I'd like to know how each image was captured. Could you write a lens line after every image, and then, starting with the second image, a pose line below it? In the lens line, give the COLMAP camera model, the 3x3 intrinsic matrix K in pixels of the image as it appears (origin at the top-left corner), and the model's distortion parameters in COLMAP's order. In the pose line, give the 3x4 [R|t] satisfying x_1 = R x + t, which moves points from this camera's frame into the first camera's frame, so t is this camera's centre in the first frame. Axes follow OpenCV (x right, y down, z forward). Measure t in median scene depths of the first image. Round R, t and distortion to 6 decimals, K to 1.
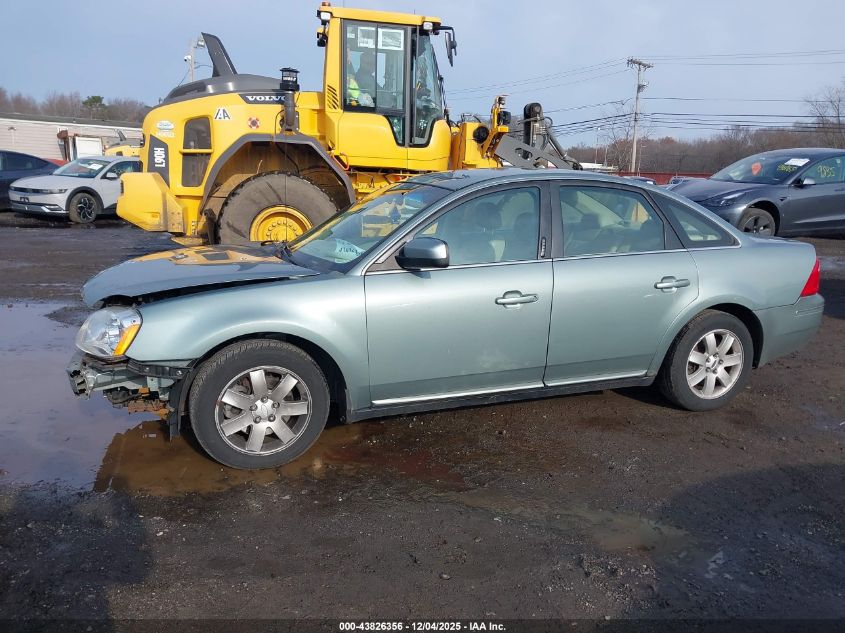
lens RADIAL K [[664.0, 0, 448.1], [0, 664.0, 314.8], [0, 0, 1]] dist [0.016045, -0.004196]
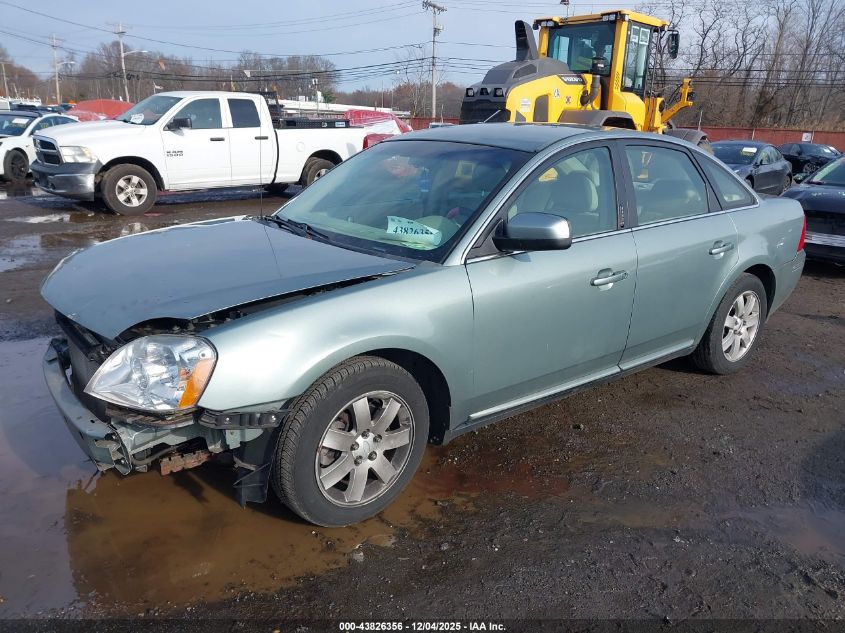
lens RADIAL K [[664.0, 0, 448.1], [0, 664.0, 314.8], [0, 0, 1]] dist [0.016045, -0.004196]
pose [[0.952990, -0.081815, 0.291746, -0.344233], [0.058631, 0.994450, 0.087356, -0.062160], [-0.297274, -0.066145, 0.952498, 0.216152]]
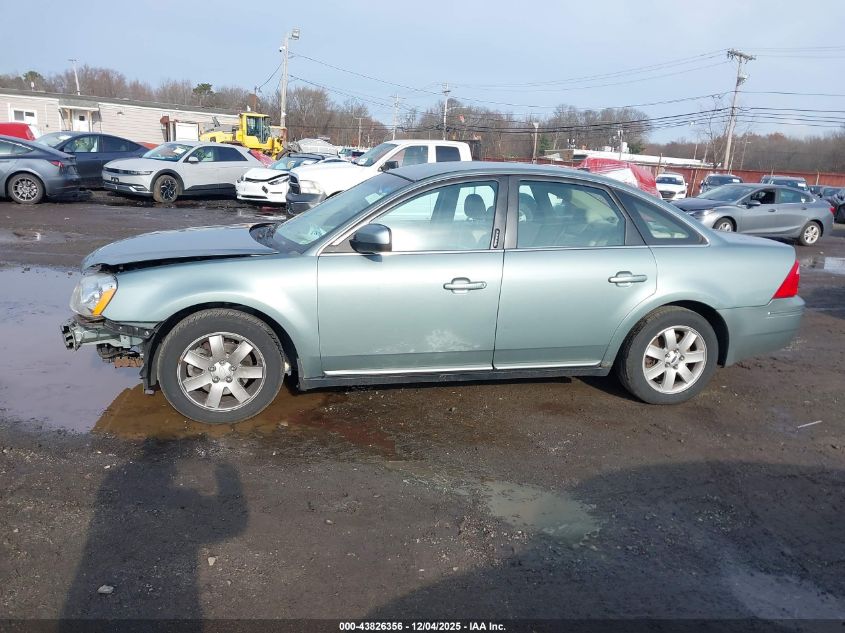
lens RADIAL K [[664.0, 0, 448.1], [0, 664.0, 314.8], [0, 0, 1]] dist [0.016045, -0.004196]
pose [[0.991129, 0.053512, -0.121651, 0.202370], [-0.051954, 0.998522, 0.015940, 0.008162], [0.122325, -0.009478, 0.992445, -0.061127]]
